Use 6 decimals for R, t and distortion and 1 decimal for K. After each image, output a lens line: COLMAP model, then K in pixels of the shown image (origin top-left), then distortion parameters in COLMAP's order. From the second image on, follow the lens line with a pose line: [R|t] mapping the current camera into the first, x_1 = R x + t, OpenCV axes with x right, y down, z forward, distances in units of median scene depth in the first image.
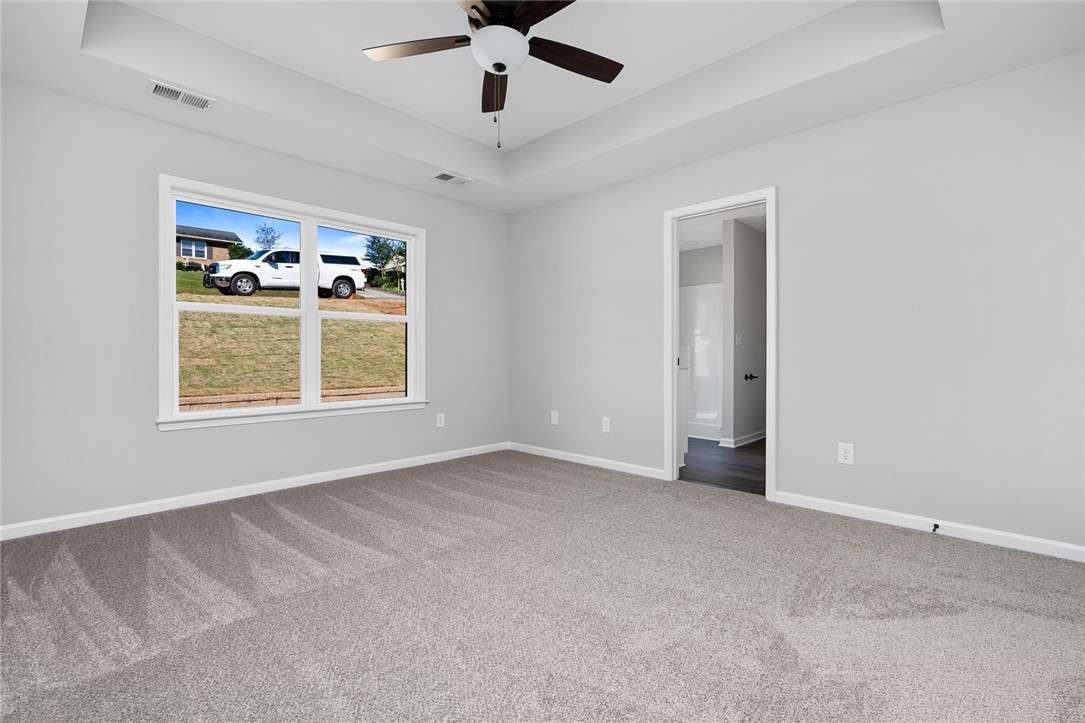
lens RADIAL K [[519.9, 0, 542.5], [0, 519.9, 361.5], [0, 0, 1]] dist [0.002445, 0.000302]
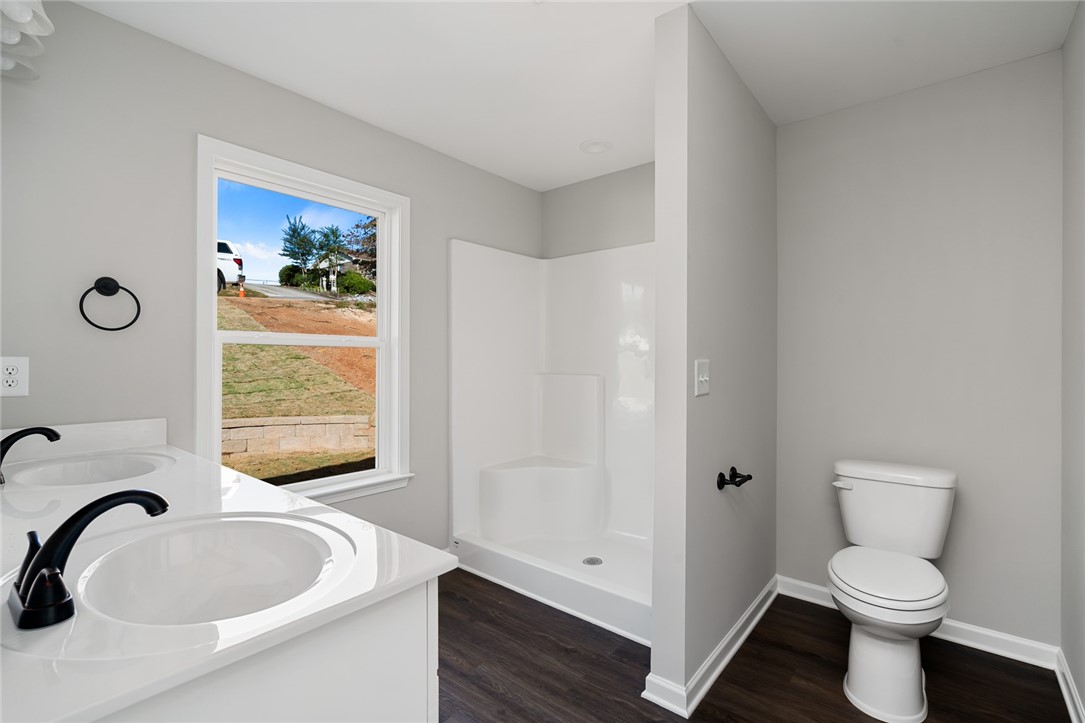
lens RADIAL K [[490.4, 0, 542.5], [0, 490.4, 361.5], [0, 0, 1]] dist [0.000349, -0.000054]
pose [[0.998741, 0.006353, 0.049767, 0.057633], [-0.005914, 0.999942, -0.008970, -0.011045], [-0.049821, 0.008664, 0.998721, 0.153318]]
